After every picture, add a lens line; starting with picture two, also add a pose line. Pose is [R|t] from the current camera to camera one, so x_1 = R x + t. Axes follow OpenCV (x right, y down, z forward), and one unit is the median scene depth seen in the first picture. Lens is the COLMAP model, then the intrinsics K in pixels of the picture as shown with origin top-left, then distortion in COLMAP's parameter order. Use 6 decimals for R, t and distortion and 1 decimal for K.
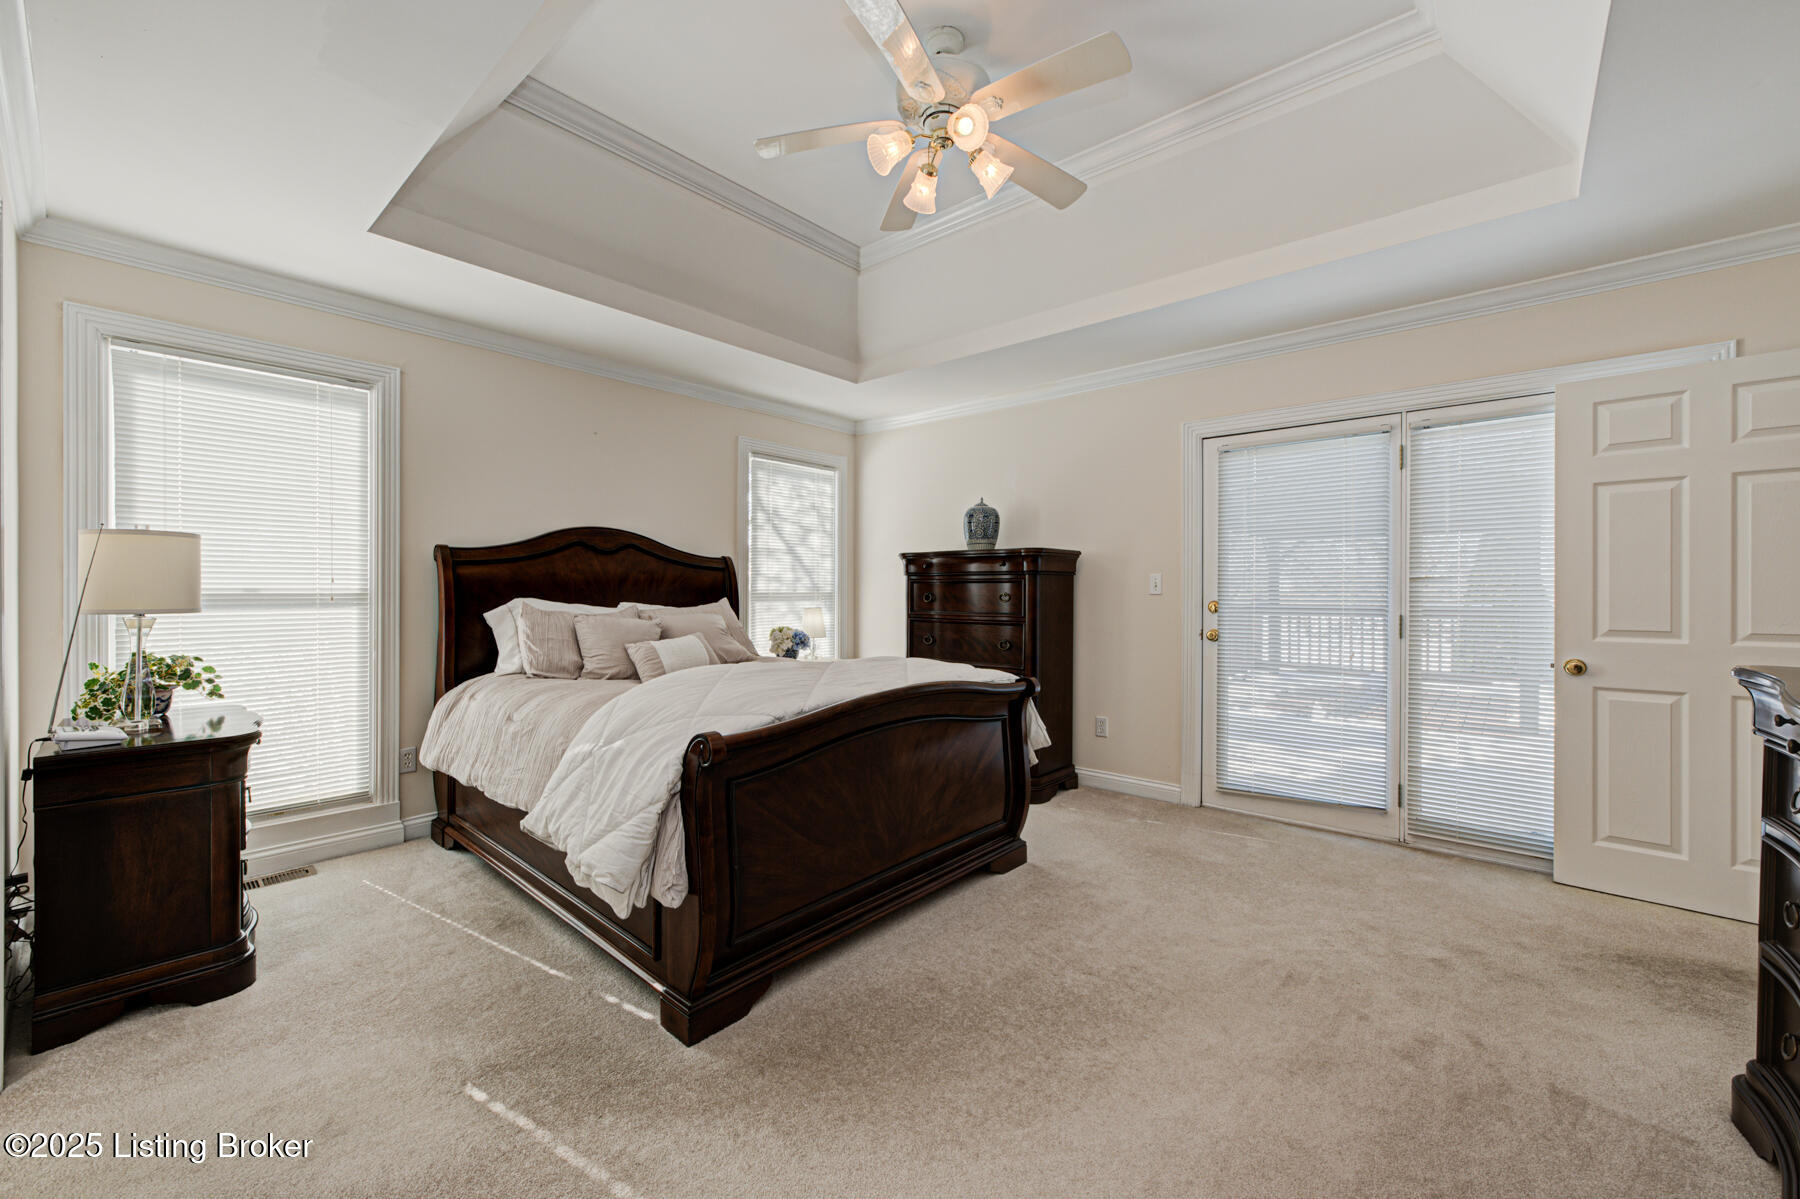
lens RADIAL K [[710.9, 0, 905.2], [0, 710.9, 590.9], [0, 0, 1]] dist [-0.000436, -0.000096]
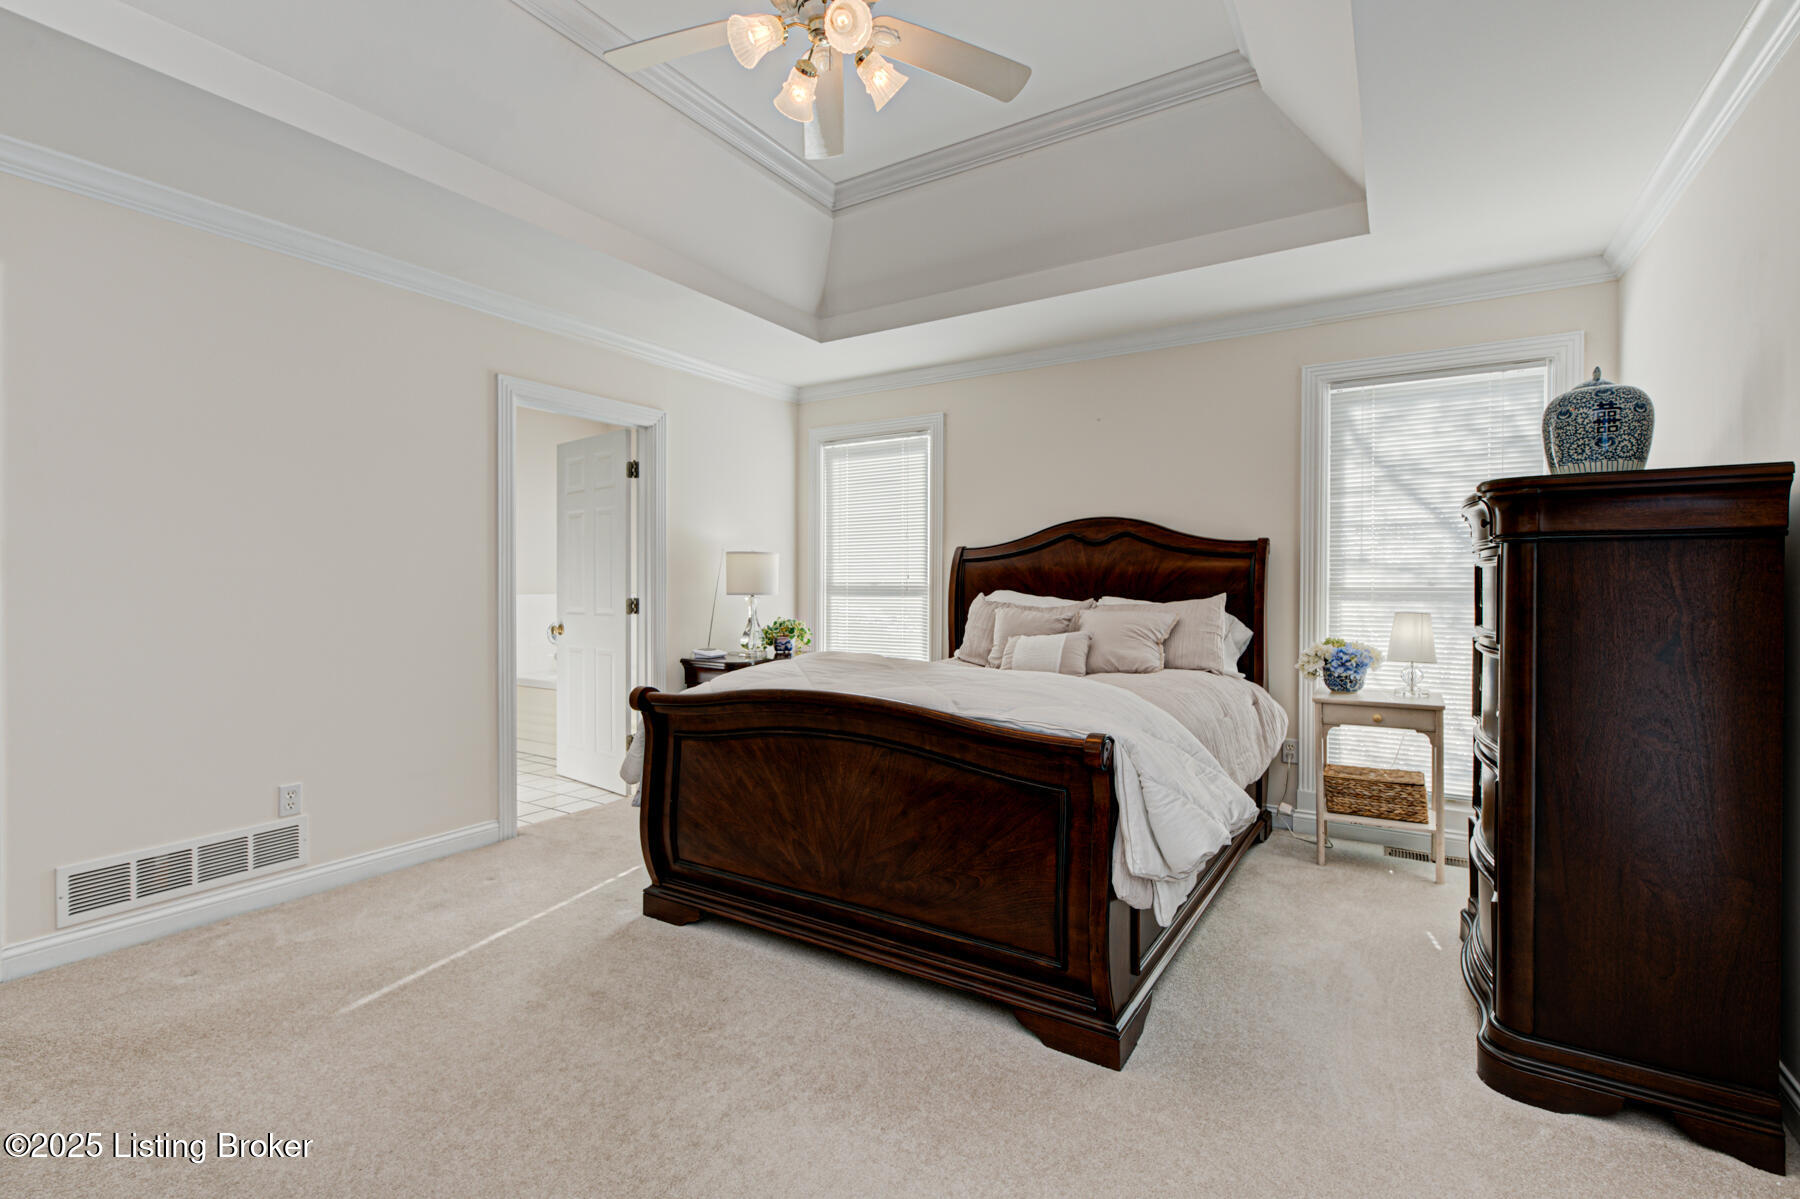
lens RADIAL K [[789.9, 0, 899.5], [0, 789.9, 592.0], [0, 0, 1]] dist [-0.002160, -0.000388]
pose [[0.154879, 0.006087, -0.987915, 0.597089], [-0.008219, 0.999954, 0.004872, 0.007500], [0.987899, 0.007365, 0.154922, 0.591891]]
